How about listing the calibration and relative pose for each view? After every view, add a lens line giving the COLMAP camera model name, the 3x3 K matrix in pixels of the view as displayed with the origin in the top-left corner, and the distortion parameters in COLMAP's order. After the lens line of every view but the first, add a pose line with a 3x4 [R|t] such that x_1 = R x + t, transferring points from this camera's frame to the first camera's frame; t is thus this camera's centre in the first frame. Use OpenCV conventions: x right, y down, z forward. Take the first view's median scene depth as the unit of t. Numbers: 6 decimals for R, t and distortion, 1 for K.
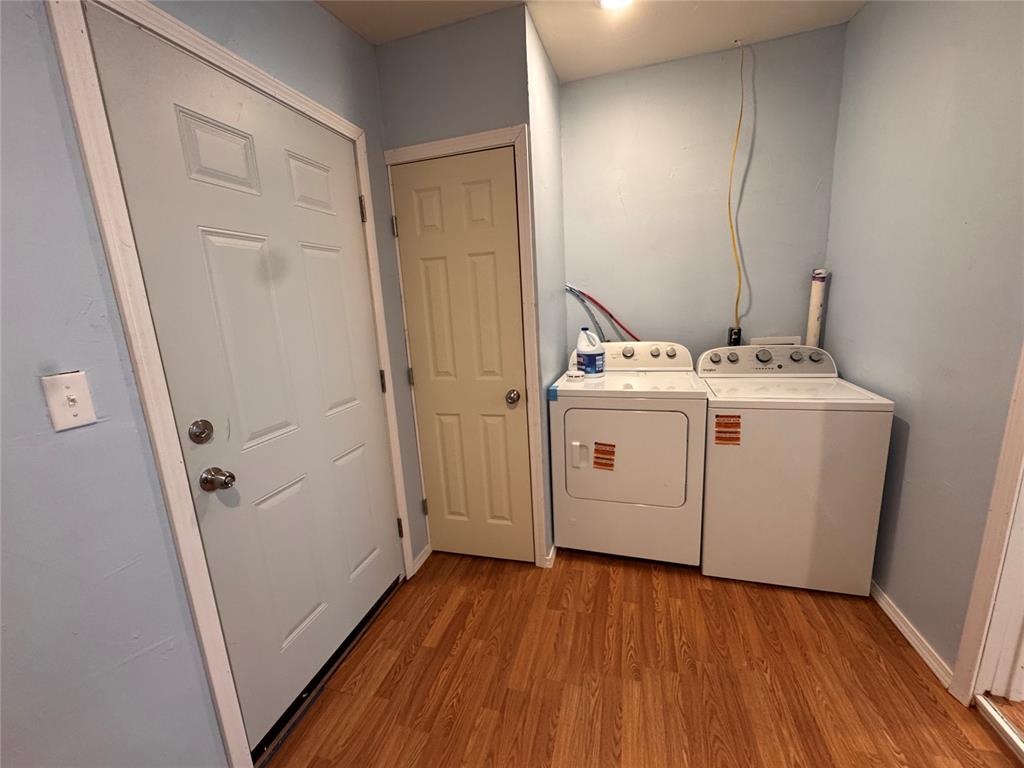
lens RADIAL K [[408.2, 0, 511.1], [0, 408.2, 385.0], [0, 0, 1]] dist [-0.002213, 0.000784]
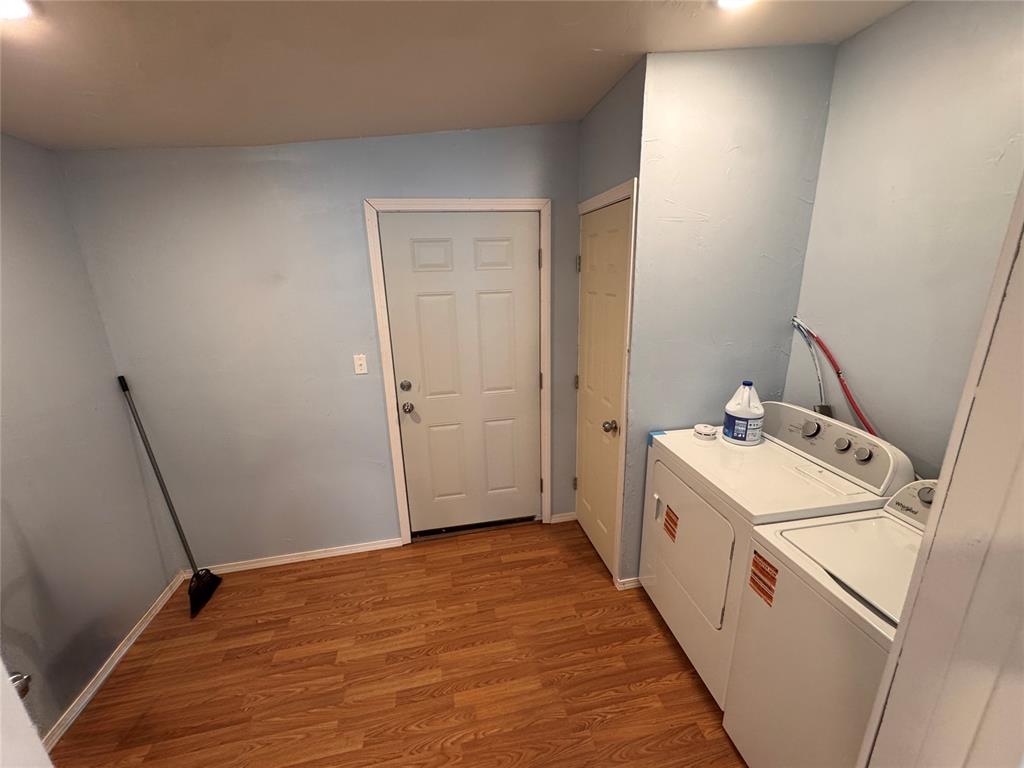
lens RADIAL K [[408.2, 0, 511.1], [0, 408.2, 385.0], [0, 0, 1]] dist [-0.002213, 0.000784]
pose [[0.458647, 0.283301, -0.842249, 0.904816], [-0.178606, 0.957865, 0.224931, -0.323140], [0.870484, 0.047267, 0.489921, 0.263371]]
